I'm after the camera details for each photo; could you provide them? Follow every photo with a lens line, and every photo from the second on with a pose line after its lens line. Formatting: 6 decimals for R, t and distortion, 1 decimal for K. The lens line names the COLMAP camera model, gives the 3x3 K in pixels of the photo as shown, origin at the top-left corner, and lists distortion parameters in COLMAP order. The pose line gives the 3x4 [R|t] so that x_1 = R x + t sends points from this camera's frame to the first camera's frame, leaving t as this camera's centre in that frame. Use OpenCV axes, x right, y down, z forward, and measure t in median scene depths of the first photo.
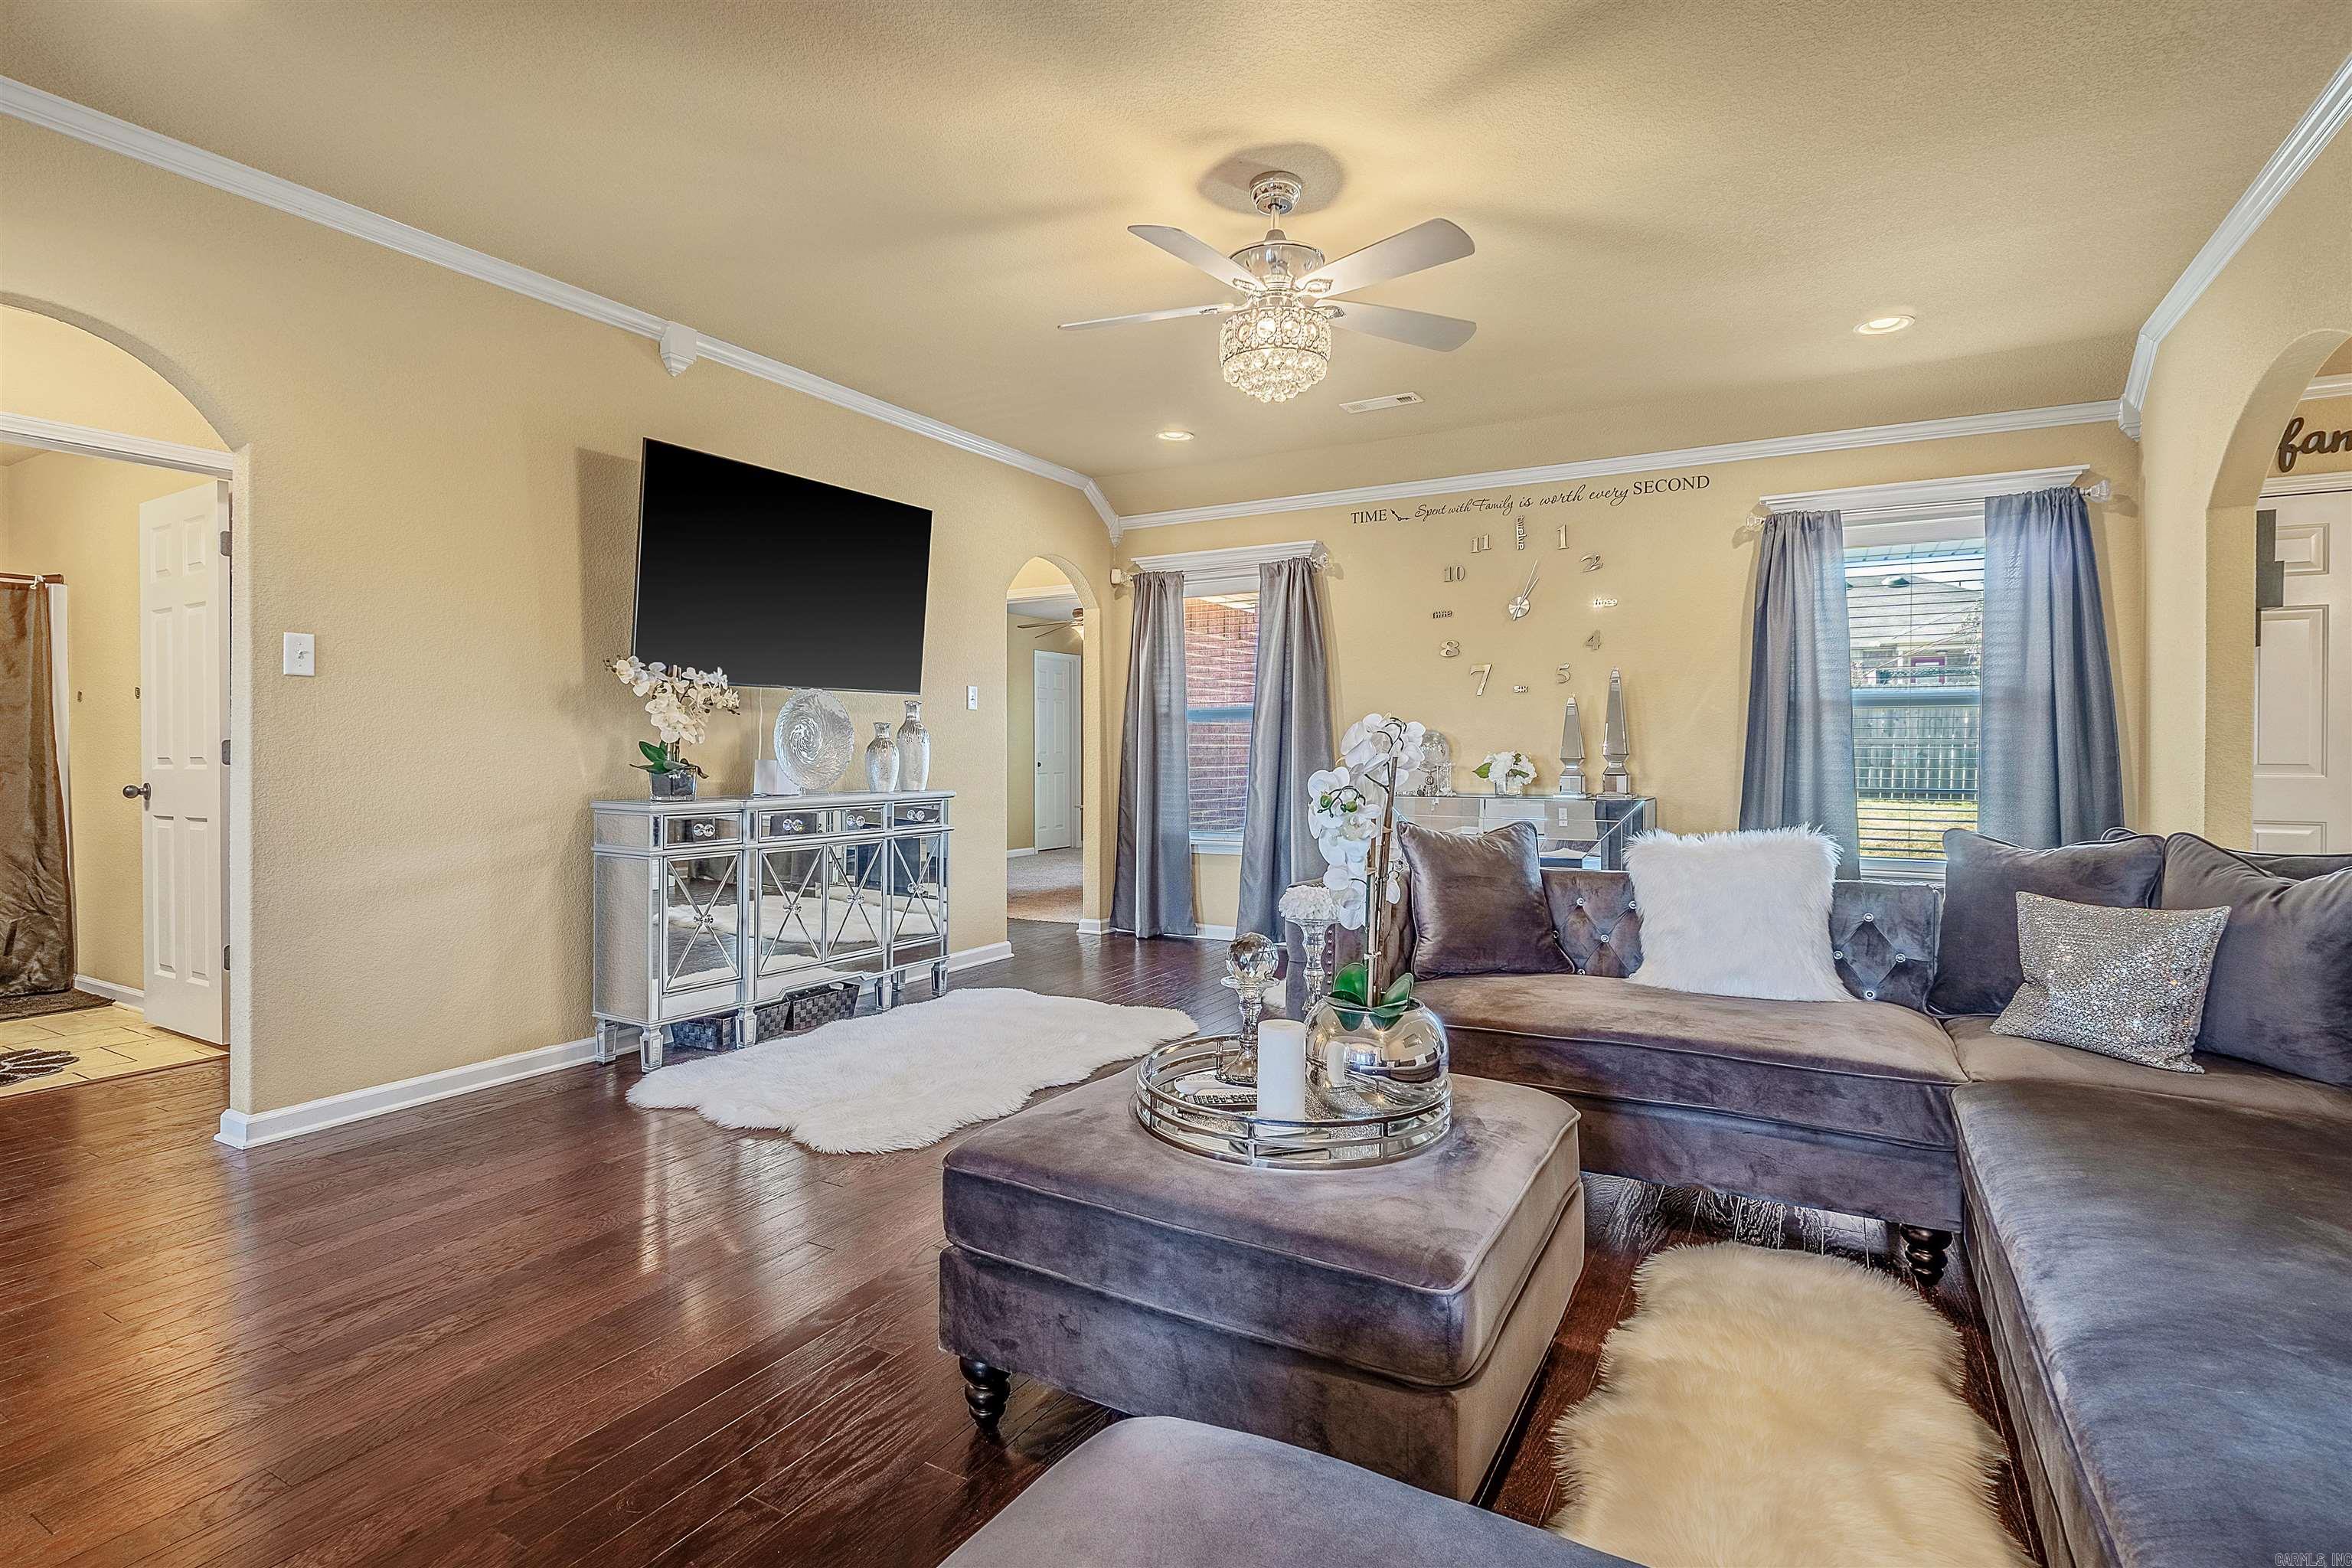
lens RADIAL K [[1189.0, 0, 1165.9], [0, 1189.0, 773.0], [0, 0, 1]] dist [-0.004730, -0.001398]
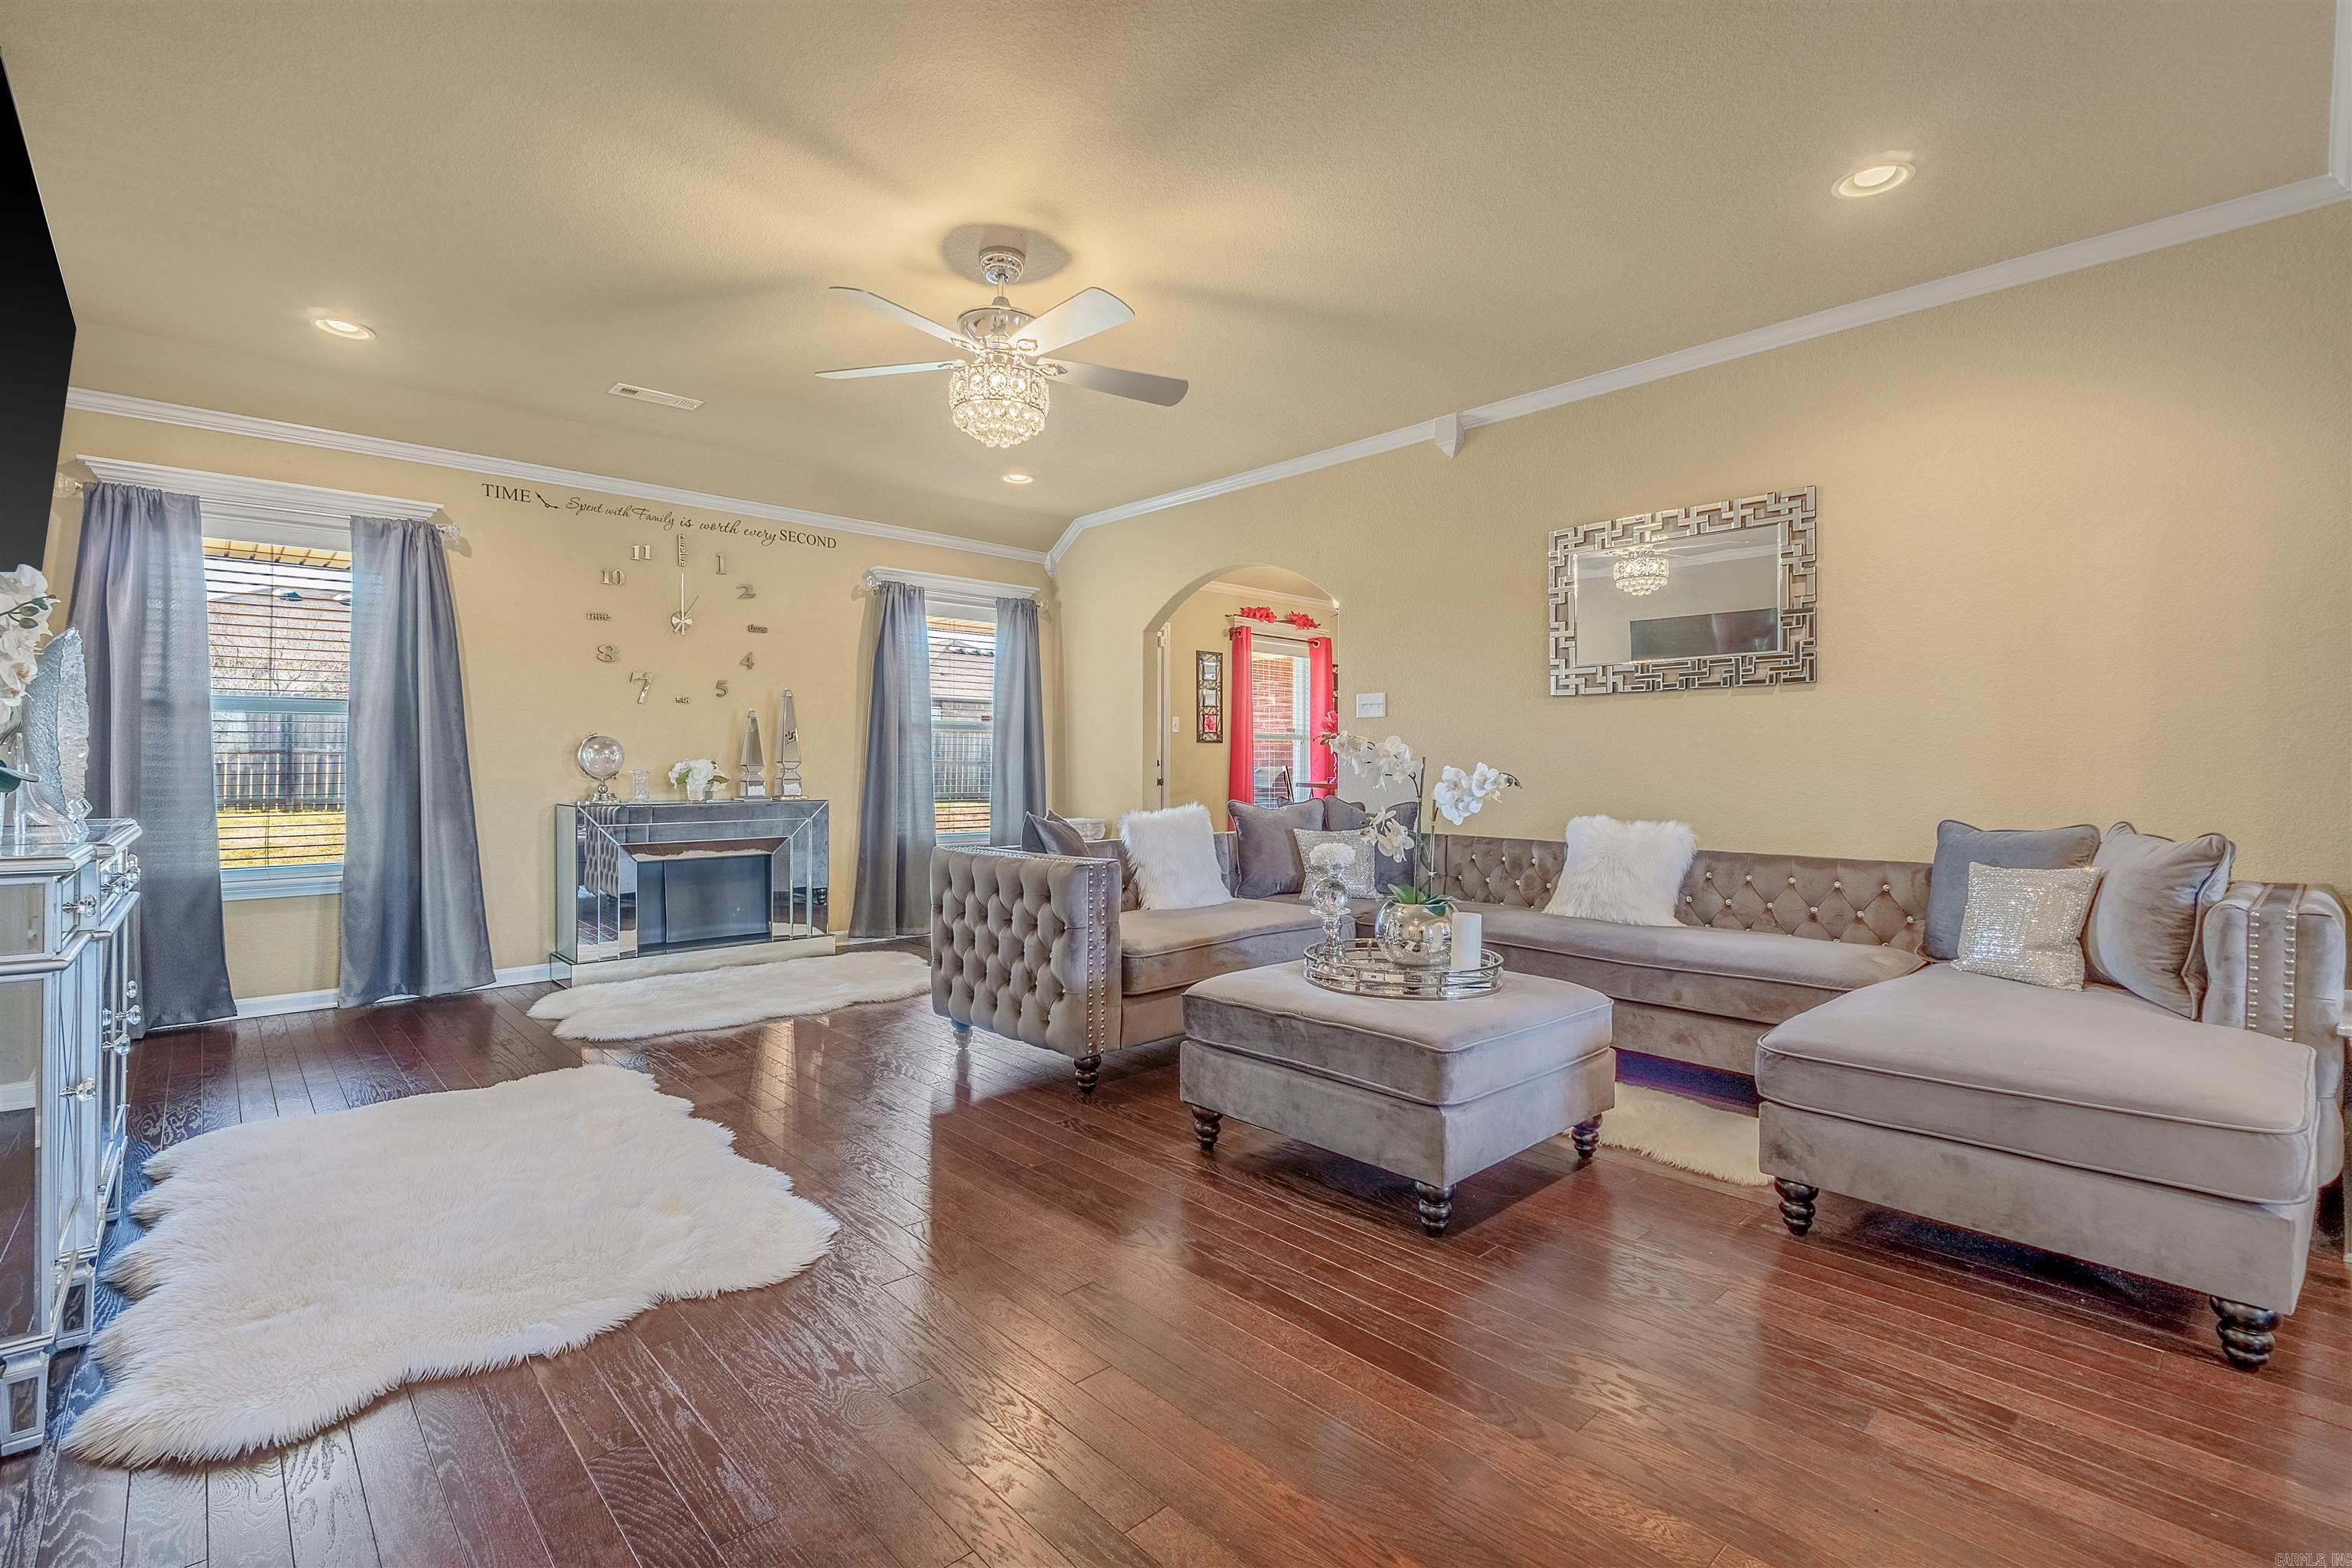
lens RADIAL K [[1054.8, 0, 1173.6], [0, 1054.8, 781.0], [0, 0, 1]] dist [-0.005288, -0.000684]
pose [[0.296639, -0.012544, 0.954907, -0.493187], [0.012691, 0.999877, 0.009192, -0.001425], [-0.954905, 0.009392, 0.296761, 0.327719]]
